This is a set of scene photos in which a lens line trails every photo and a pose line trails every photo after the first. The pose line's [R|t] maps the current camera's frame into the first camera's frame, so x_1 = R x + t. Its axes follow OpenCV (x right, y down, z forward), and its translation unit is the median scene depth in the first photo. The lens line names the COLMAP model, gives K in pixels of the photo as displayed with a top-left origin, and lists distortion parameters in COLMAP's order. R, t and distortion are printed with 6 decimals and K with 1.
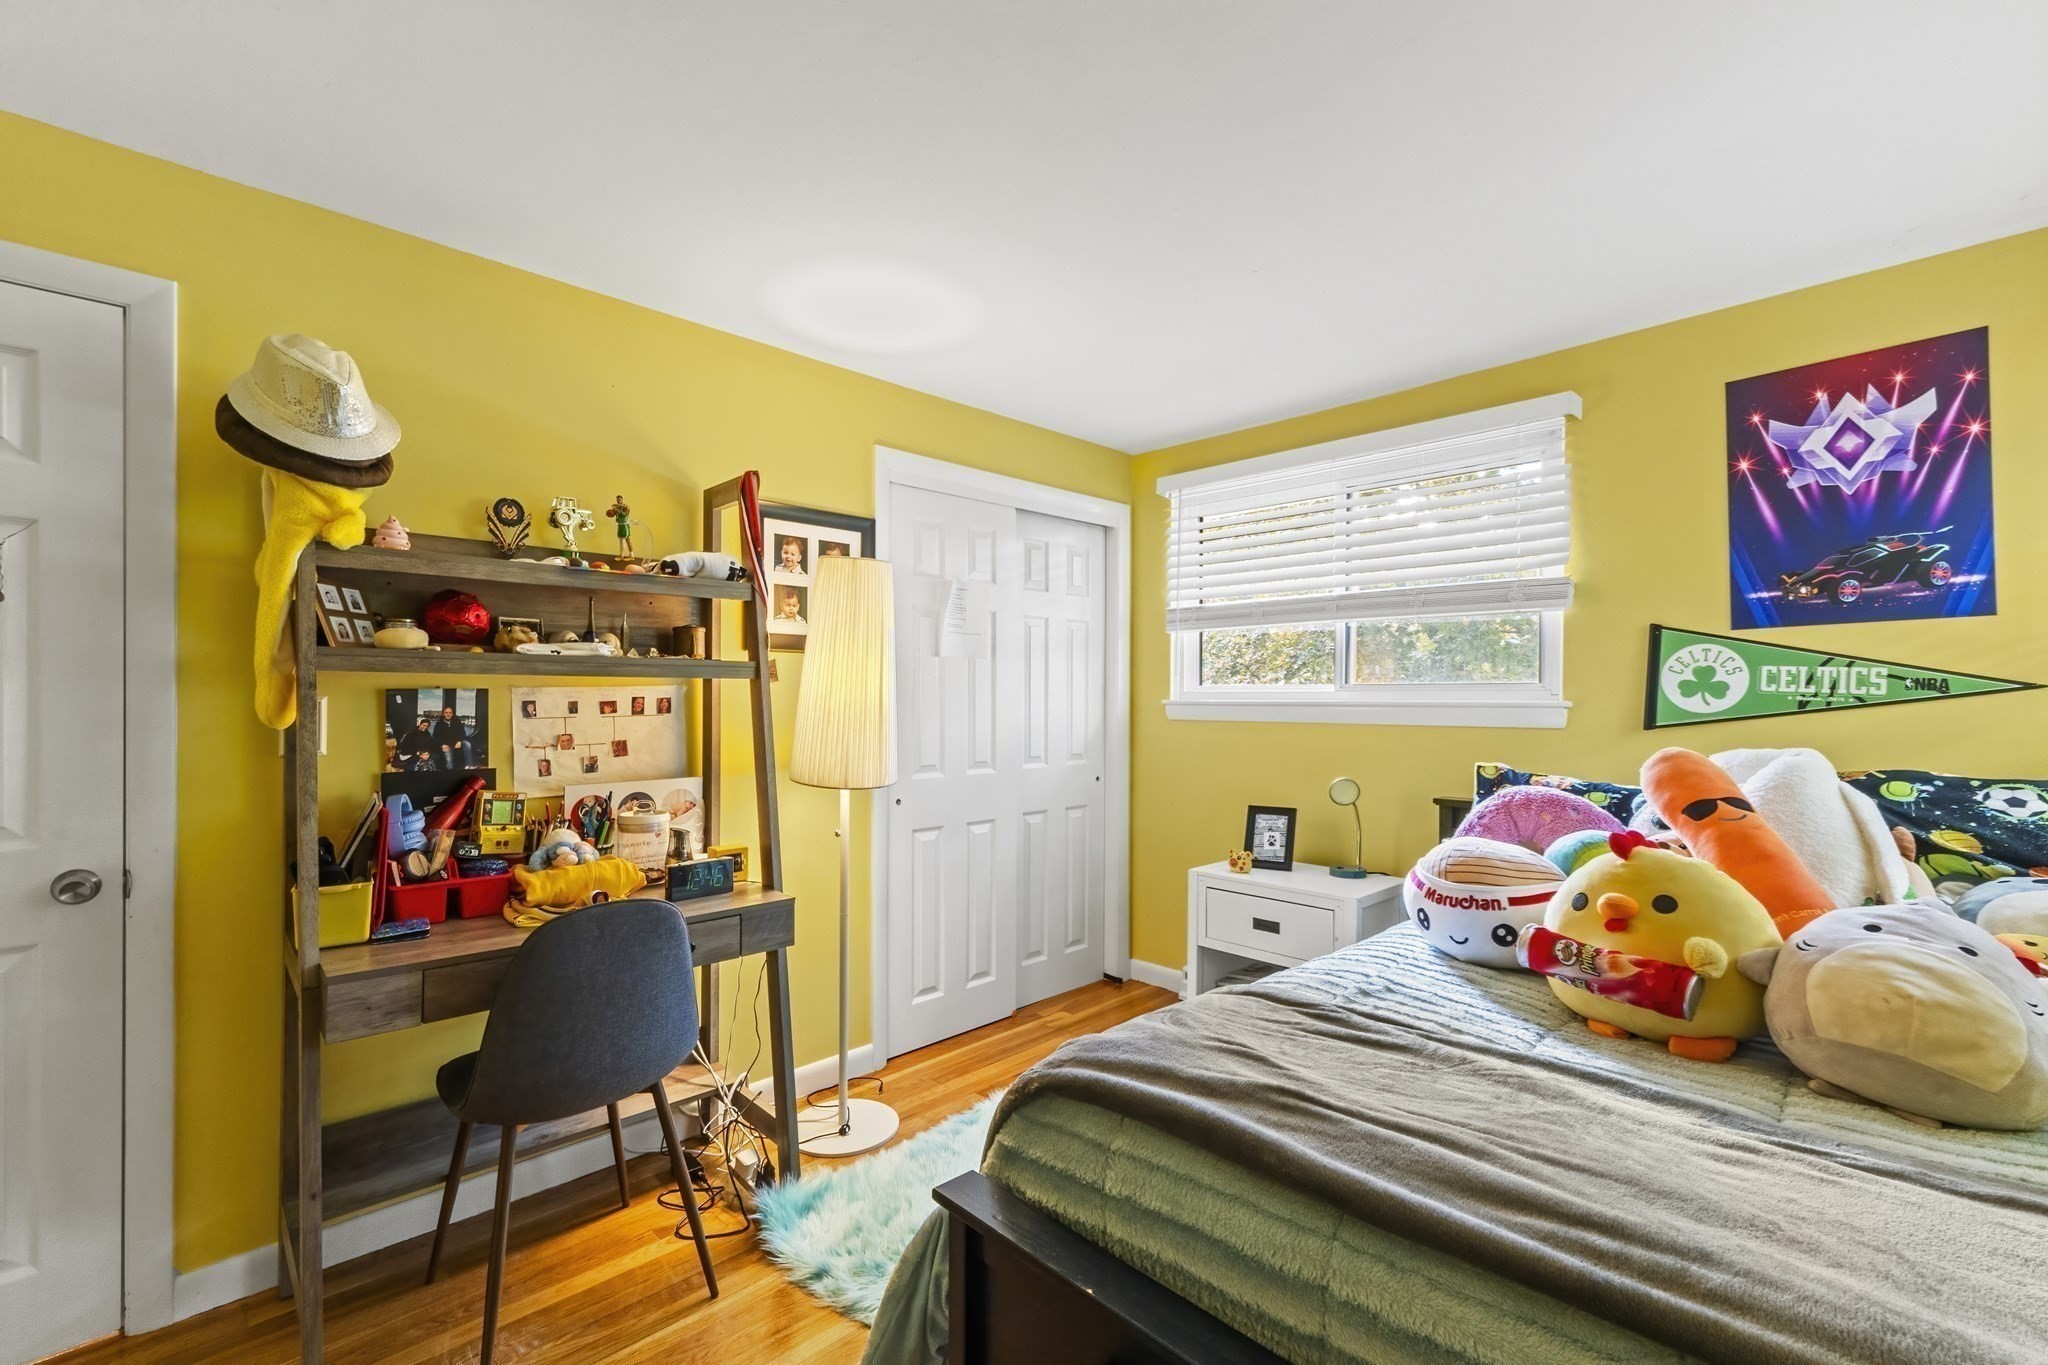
lens RADIAL K [[879.6, 0, 1023.4], [0, 879.6, 688.7], [0, 0, 1]] dist [0.002441, -0.000340]
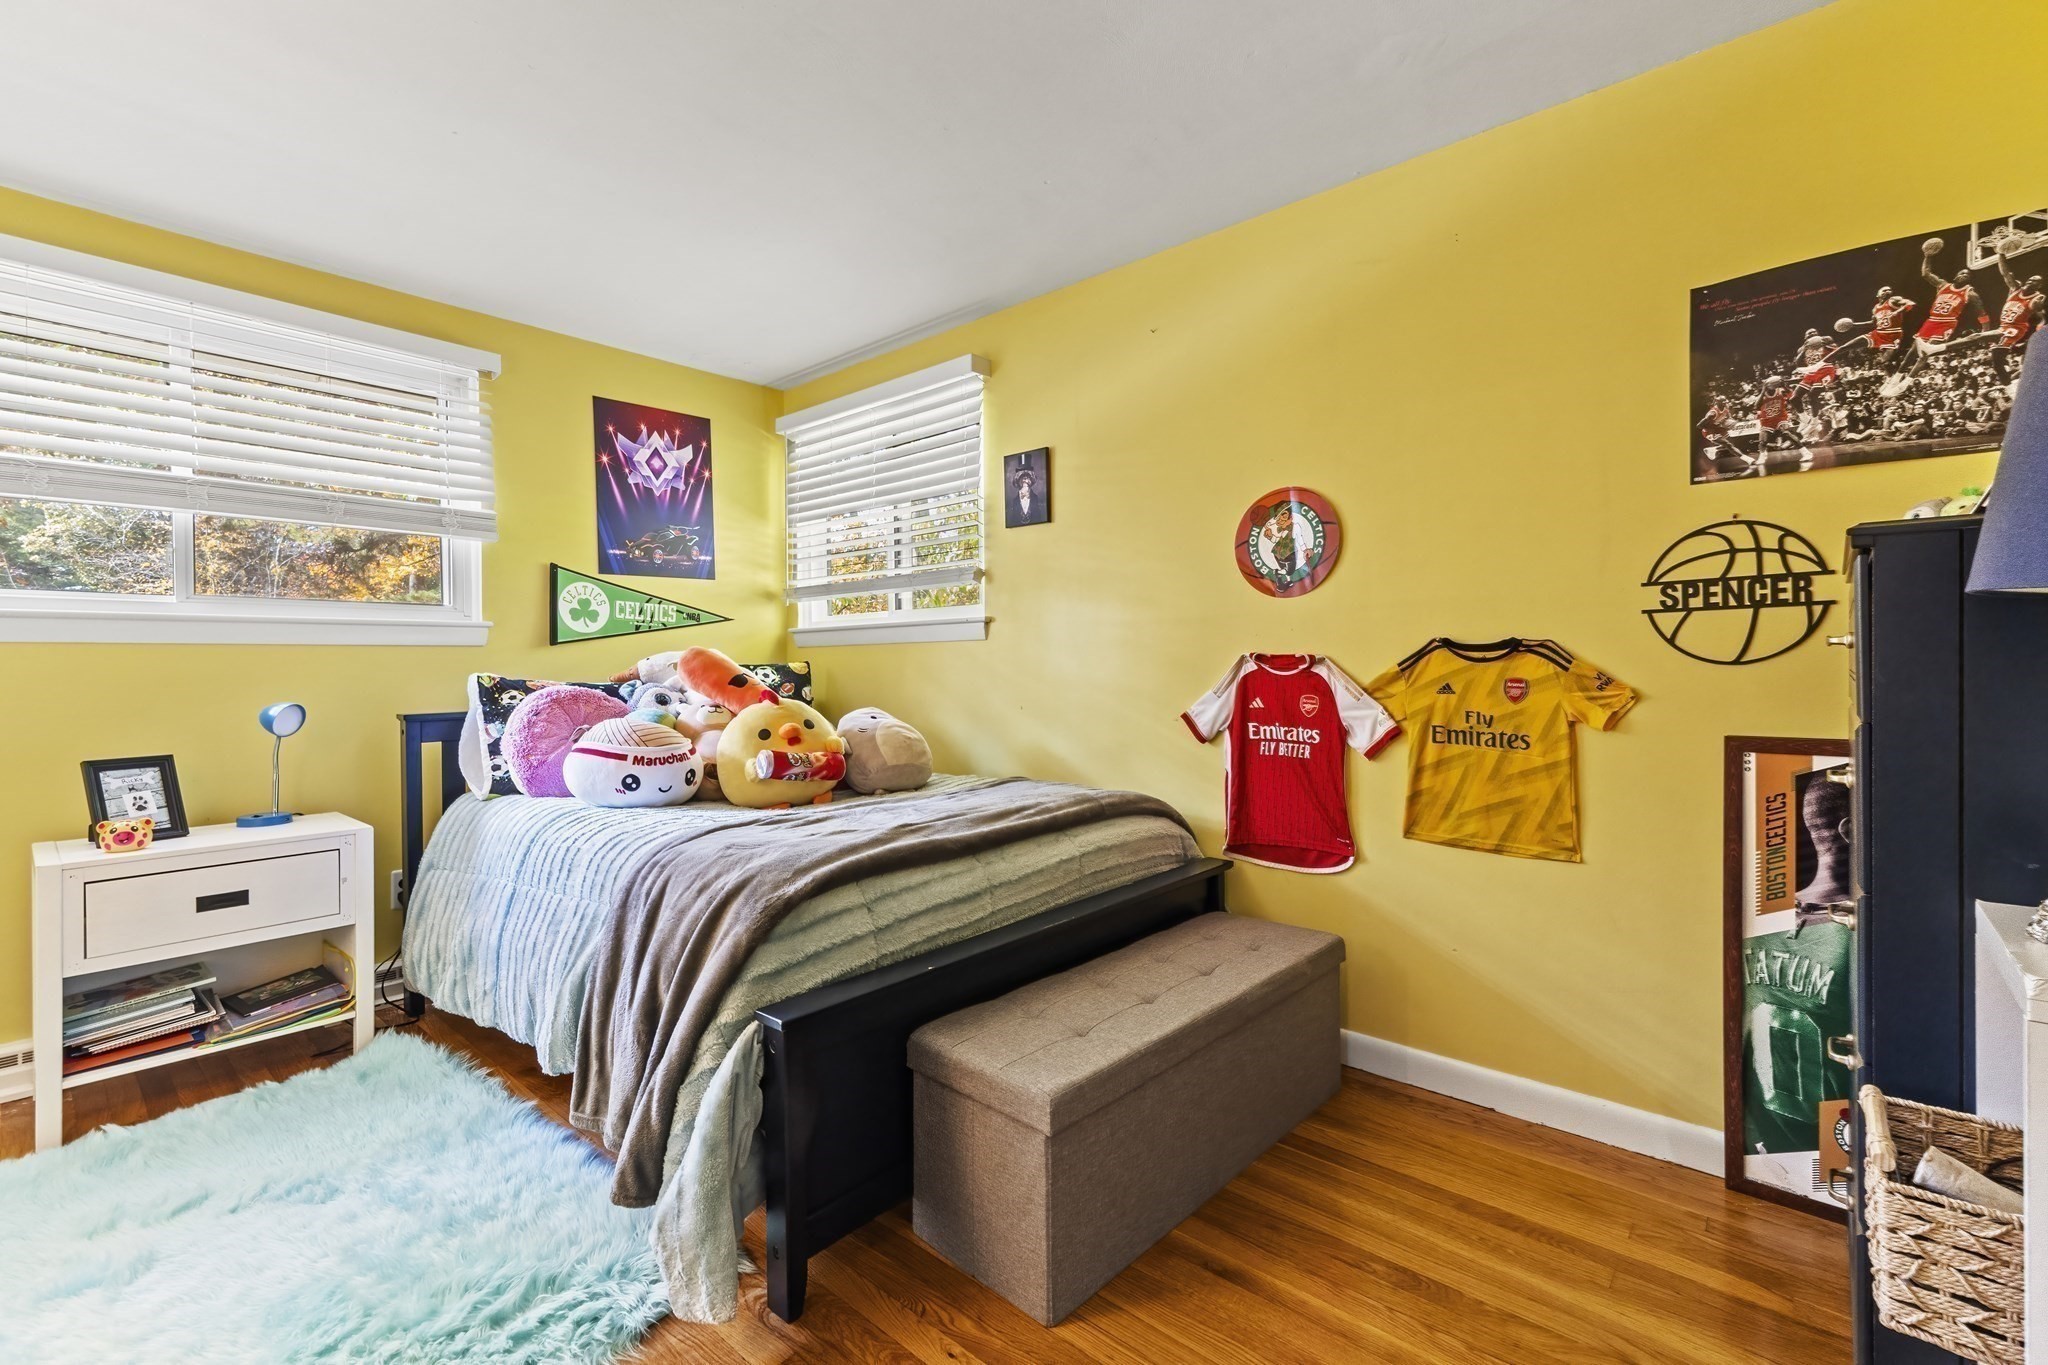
lens RADIAL K [[879.6, 0, 1023.4], [0, 879.6, 688.7], [0, 0, 1]] dist [0.002441, -0.000340]
pose [[-0.095874, -0.030883, 0.994914, -0.694455], [-0.001340, 0.999522, 0.030897, 0.075343], [-0.995393, 0.001629, -0.095869, 0.475710]]
